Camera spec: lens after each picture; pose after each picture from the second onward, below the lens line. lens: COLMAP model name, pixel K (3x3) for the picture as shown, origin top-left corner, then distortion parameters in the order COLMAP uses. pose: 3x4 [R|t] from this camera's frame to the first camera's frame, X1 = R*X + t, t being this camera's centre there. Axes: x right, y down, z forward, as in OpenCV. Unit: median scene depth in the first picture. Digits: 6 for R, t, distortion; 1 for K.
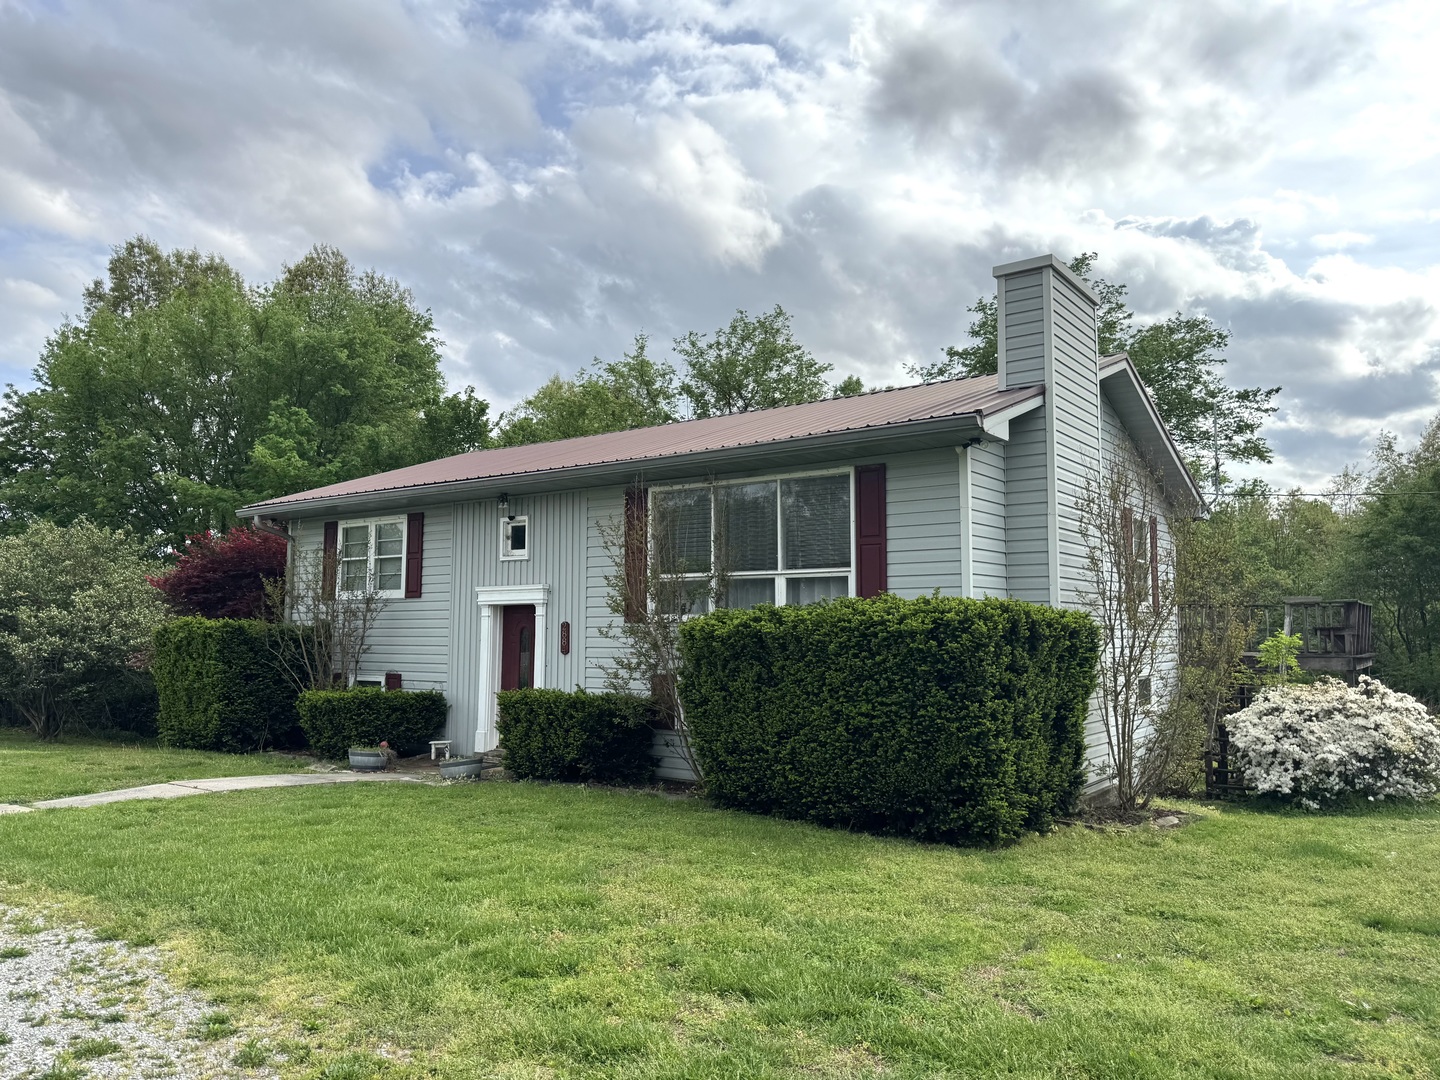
lens RADIAL K [[1022.3, 0, 720.0], [0, 1022.3, 540.0], [0, 0, 1]] dist [0.002456, 0.000621]
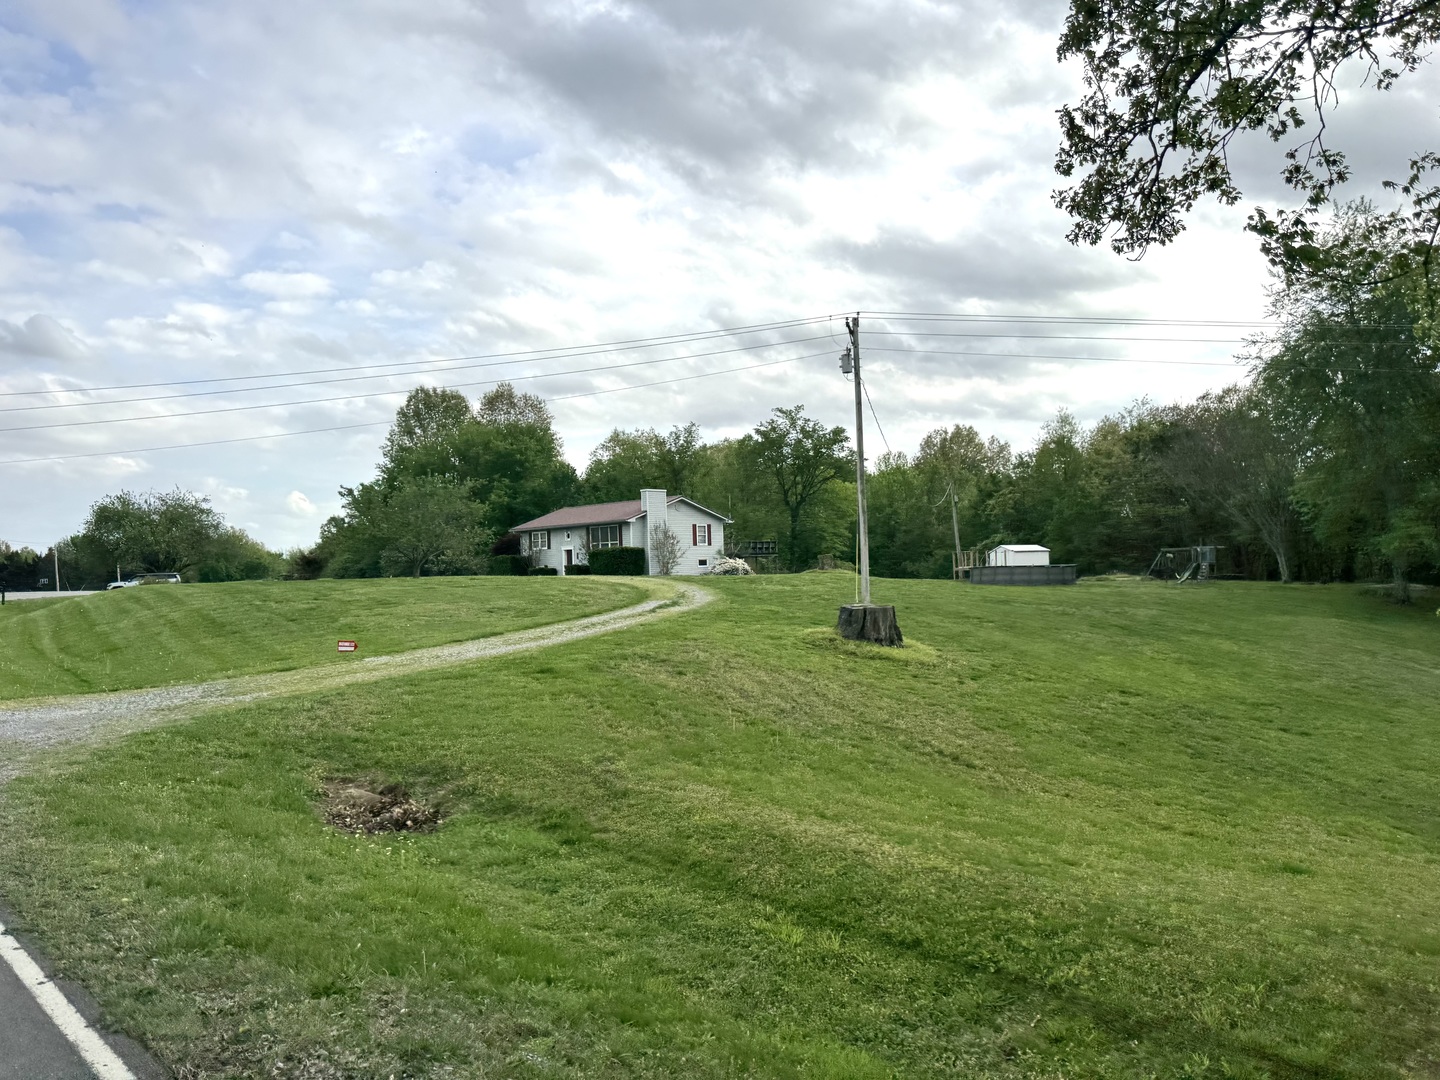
lens RADIAL K [[1022.3, 0, 720.0], [0, 1022.3, 540.0], [0, 0, 1]] dist [0.002456, 0.000621]
pose [[0.991686, -0.020783, -0.126994, 1.081411], [0.024957, 0.999196, 0.031362, -0.113116], [0.126240, -0.034271, 0.991408, -3.580643]]
